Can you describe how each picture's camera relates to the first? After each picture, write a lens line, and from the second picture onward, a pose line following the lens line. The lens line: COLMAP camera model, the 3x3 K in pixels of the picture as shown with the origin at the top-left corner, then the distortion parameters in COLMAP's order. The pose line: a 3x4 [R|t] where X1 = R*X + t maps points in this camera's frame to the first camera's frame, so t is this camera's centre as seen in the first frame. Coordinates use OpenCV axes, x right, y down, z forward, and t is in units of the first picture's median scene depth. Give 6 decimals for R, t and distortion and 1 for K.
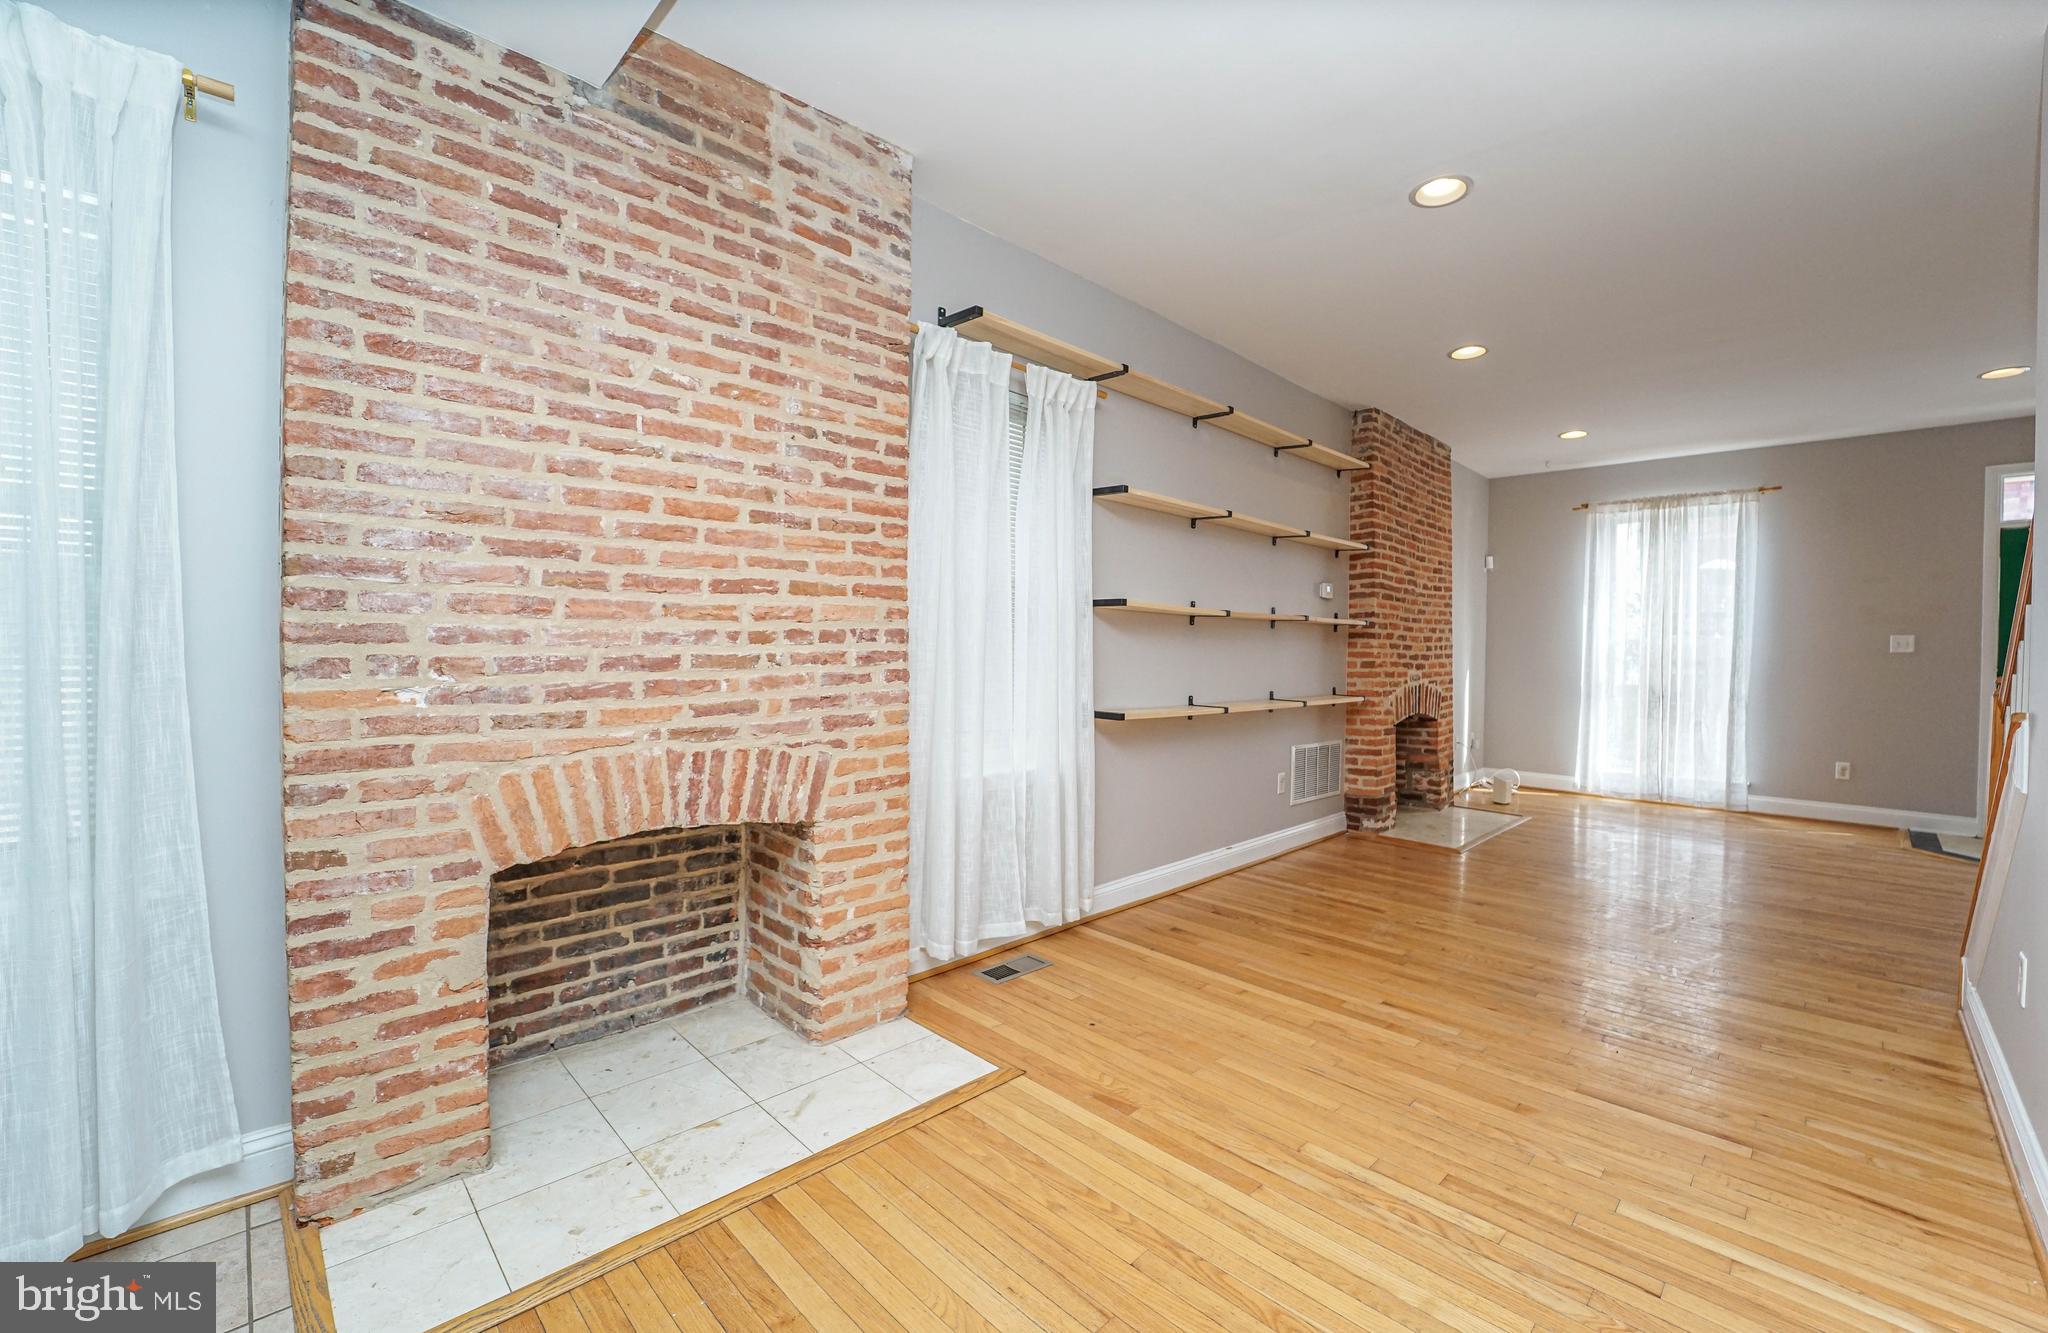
lens RADIAL K [[831.5, 0, 1039.8], [0, 831.5, 656.5], [0, 0, 1]] dist [-0.023821, -0.000126]
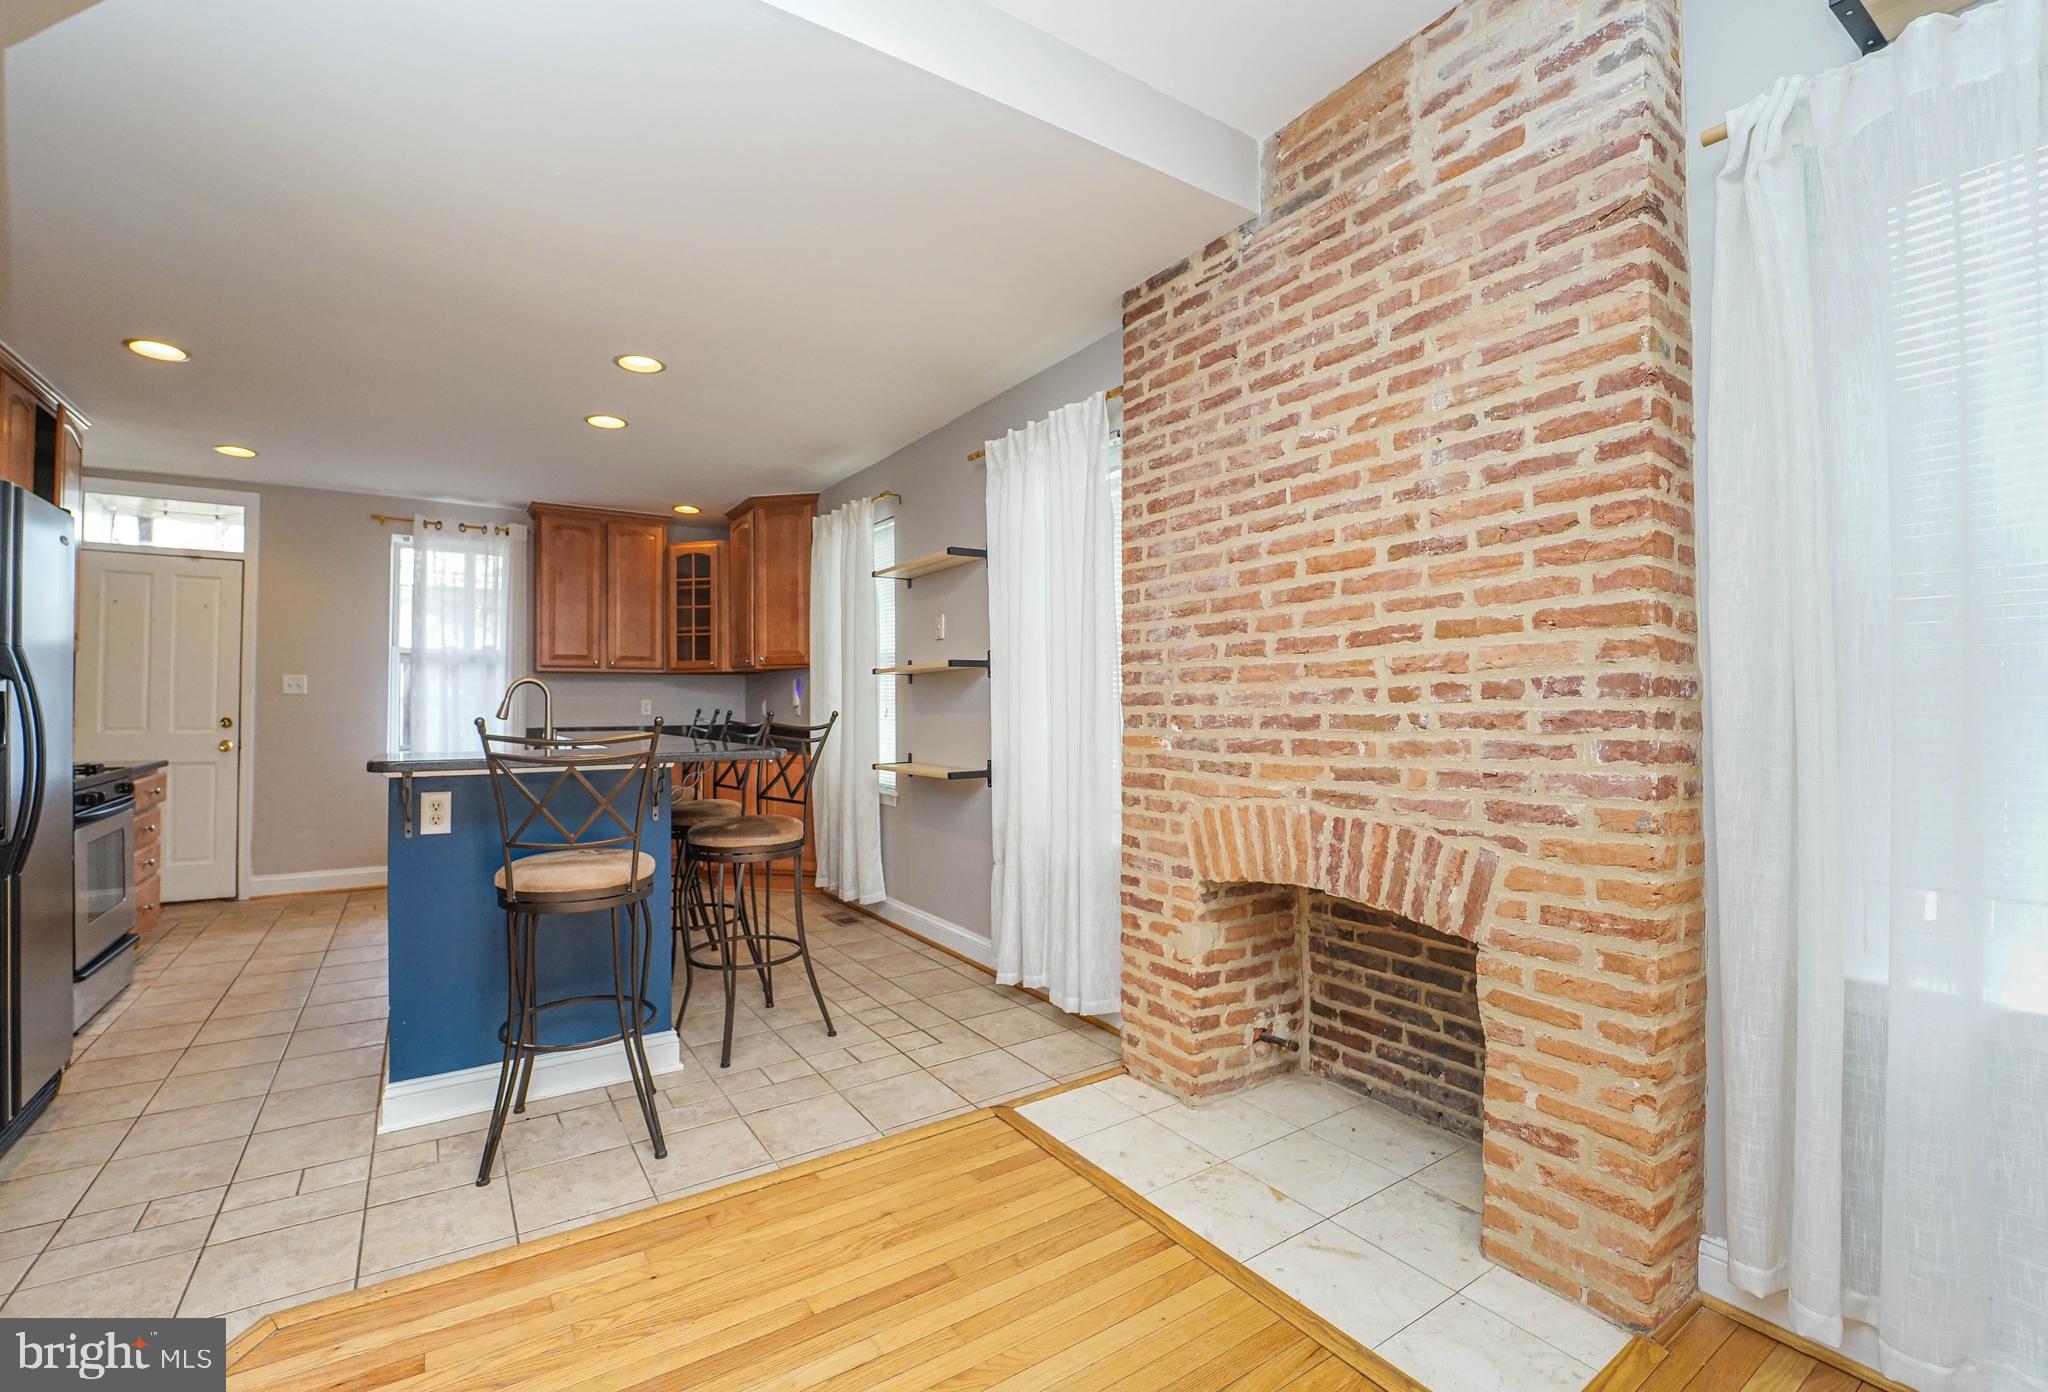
lens RADIAL K [[905.7, 0, 972.4], [0, 905.7, 685.9], [0, 0, 1]] dist [-0.022369, 0.000081]
pose [[-0.243807, -0.029645, -0.969371, 0.681242], [-0.011416, 0.999551, -0.027697, -0.001467], [0.969757, 0.004313, -0.244036, 0.835114]]
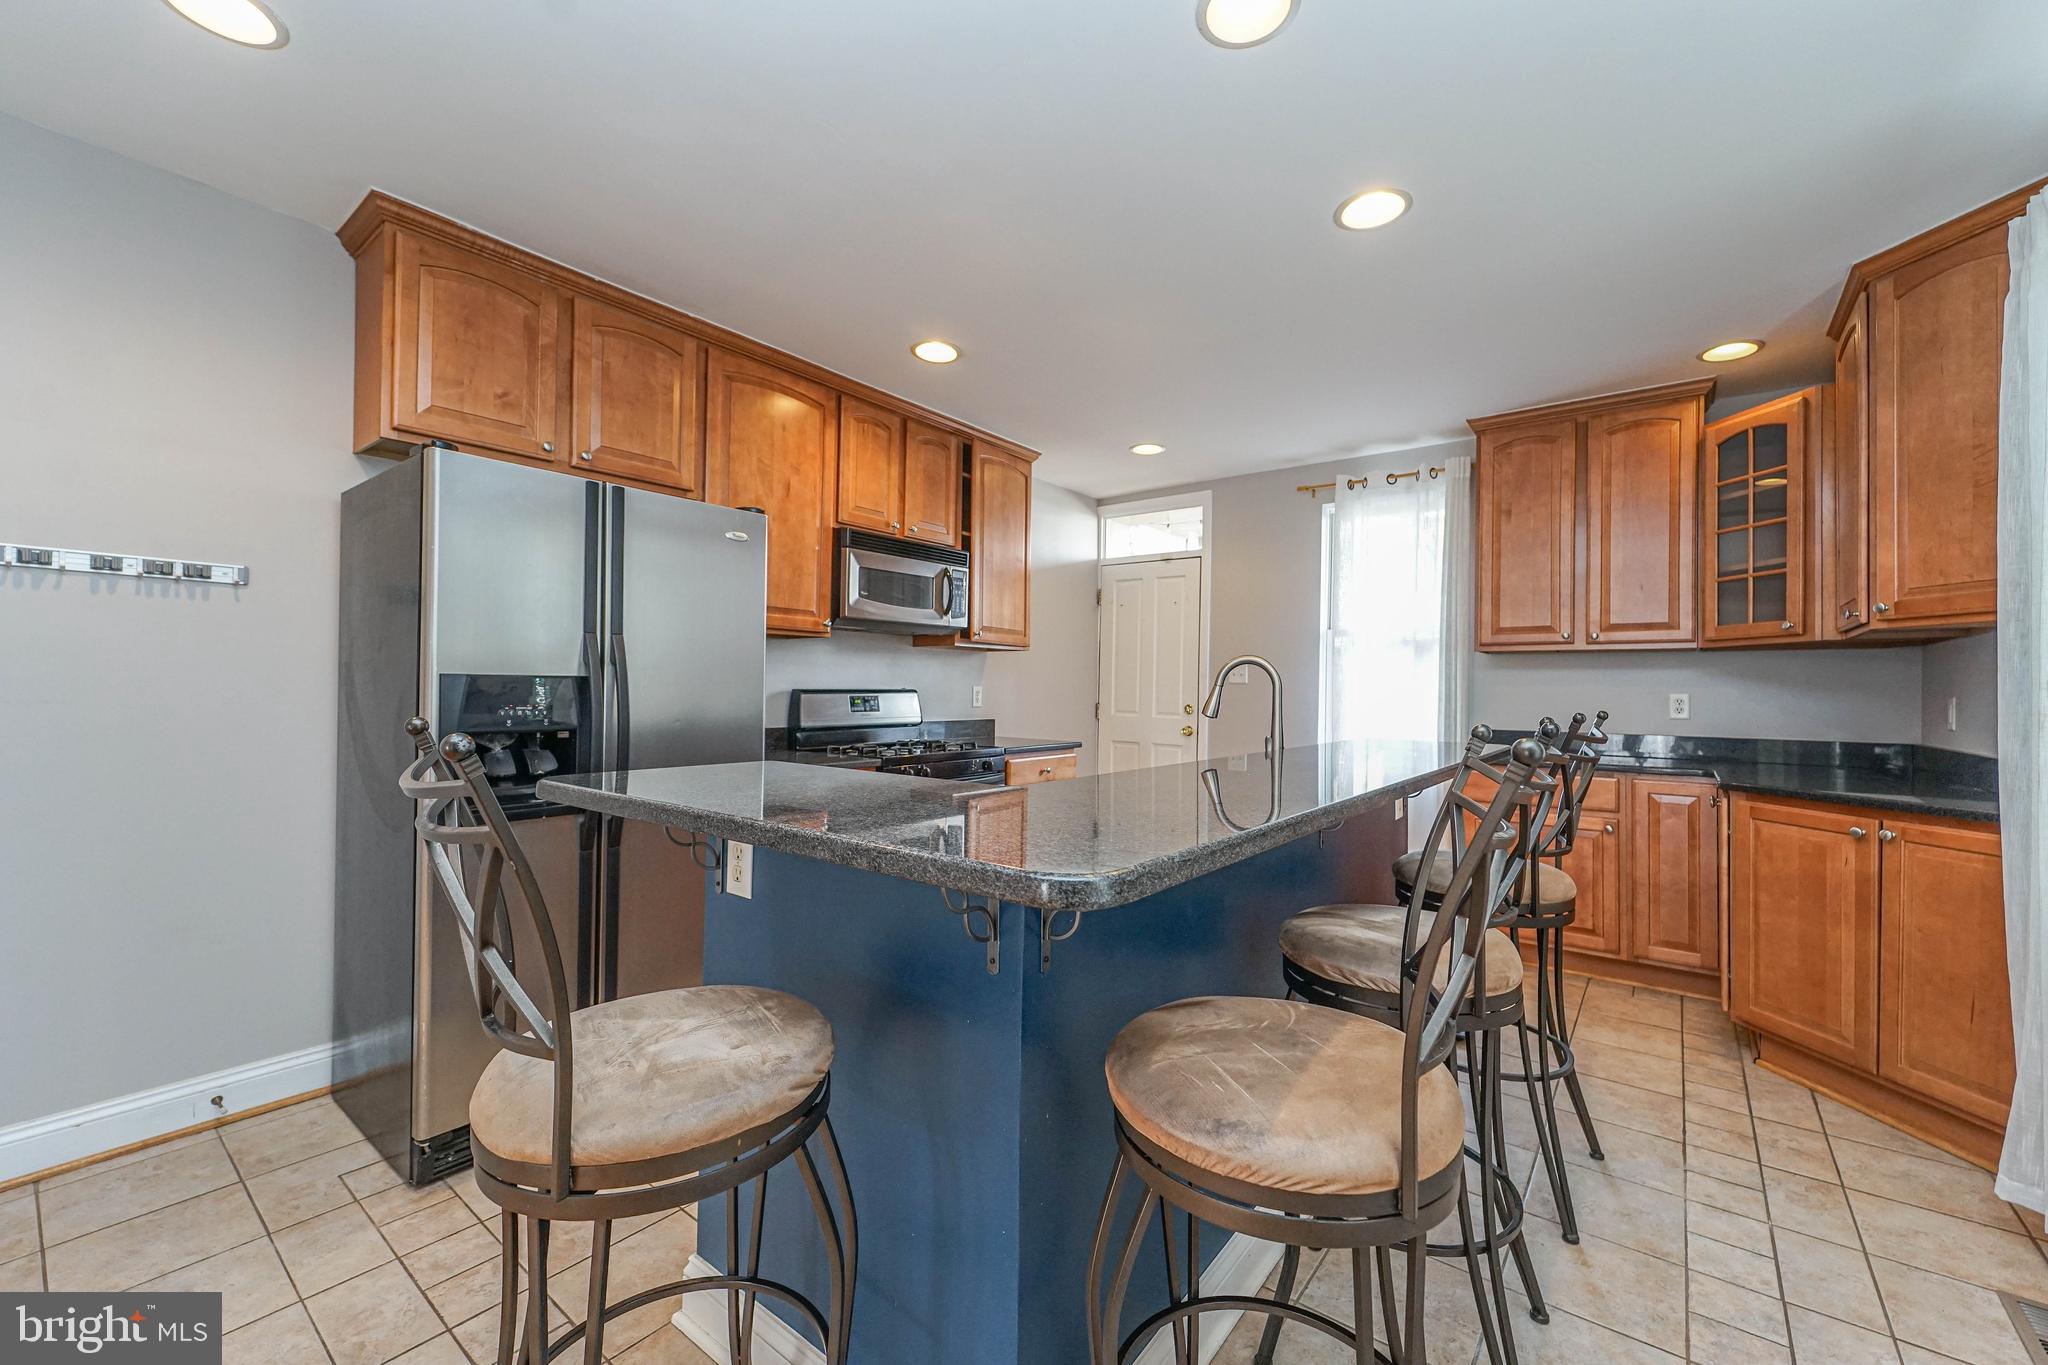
lens RADIAL K [[796.8, 0, 1030.6], [0, 796.8, 682.0], [0, 0, 1]] dist [-0.001013, -0.000326]
pose [[-0.994588, -0.025387, -0.100750, -0.501979], [-0.025777, 0.999664, 0.002563, -0.018925], [0.100651, 0.005146, -0.994909, 0.534447]]
